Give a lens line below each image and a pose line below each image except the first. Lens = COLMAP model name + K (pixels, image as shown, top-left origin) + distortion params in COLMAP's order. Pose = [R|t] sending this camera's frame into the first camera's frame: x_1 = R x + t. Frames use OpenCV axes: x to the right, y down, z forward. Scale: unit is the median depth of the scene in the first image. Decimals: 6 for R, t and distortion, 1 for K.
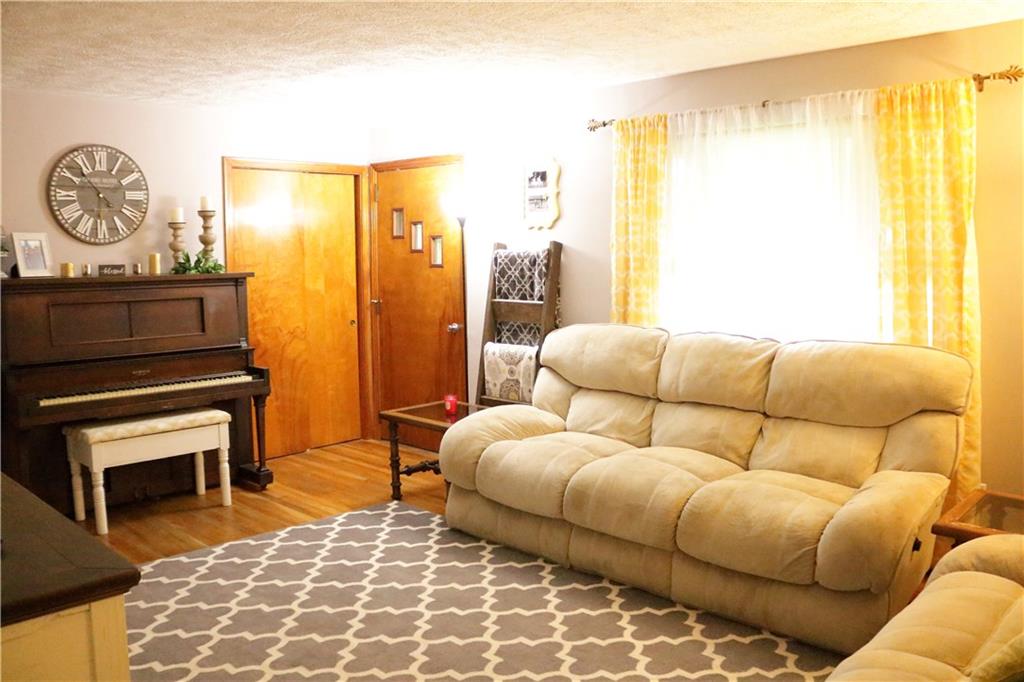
lens RADIAL K [[842.9, 0, 512.0], [0, 842.9, 341.0], [0, 0, 1]] dist [-0.130320, 0.004198]
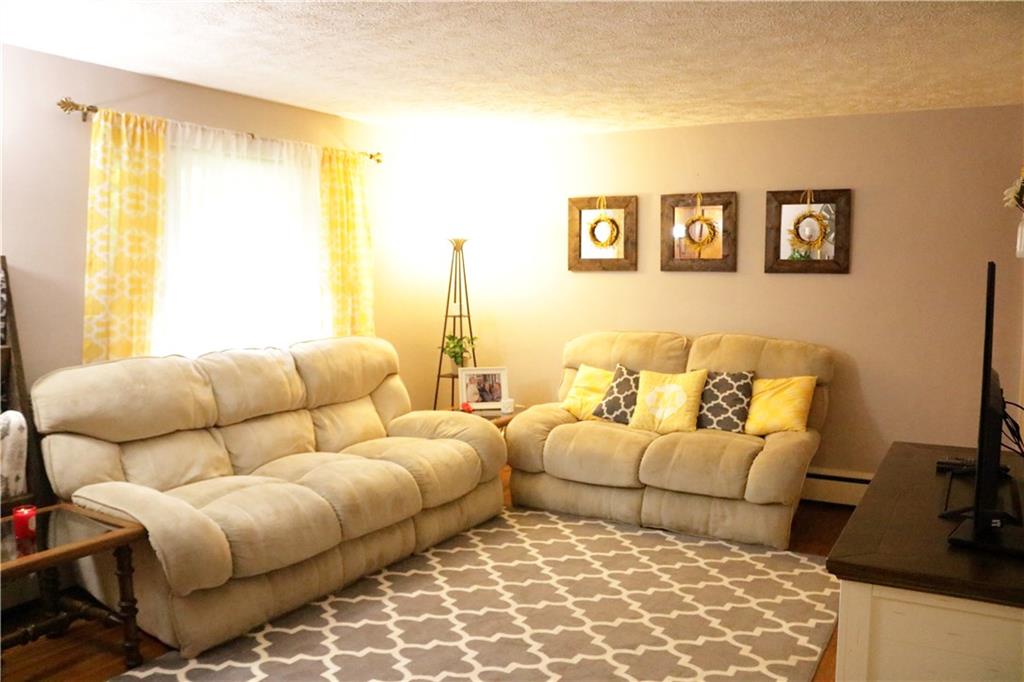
lens RADIAL K [[913.9, 0, 512.7], [0, 913.9, 300.9], [0, 0, 1]] dist [-0.006855, -0.007114]
pose [[-0.258232, -0.014087, 0.965980, -0.961432], [0.120778, 0.991578, 0.046748, -0.083181], [-0.958504, 0.128740, -0.254356, 0.994403]]
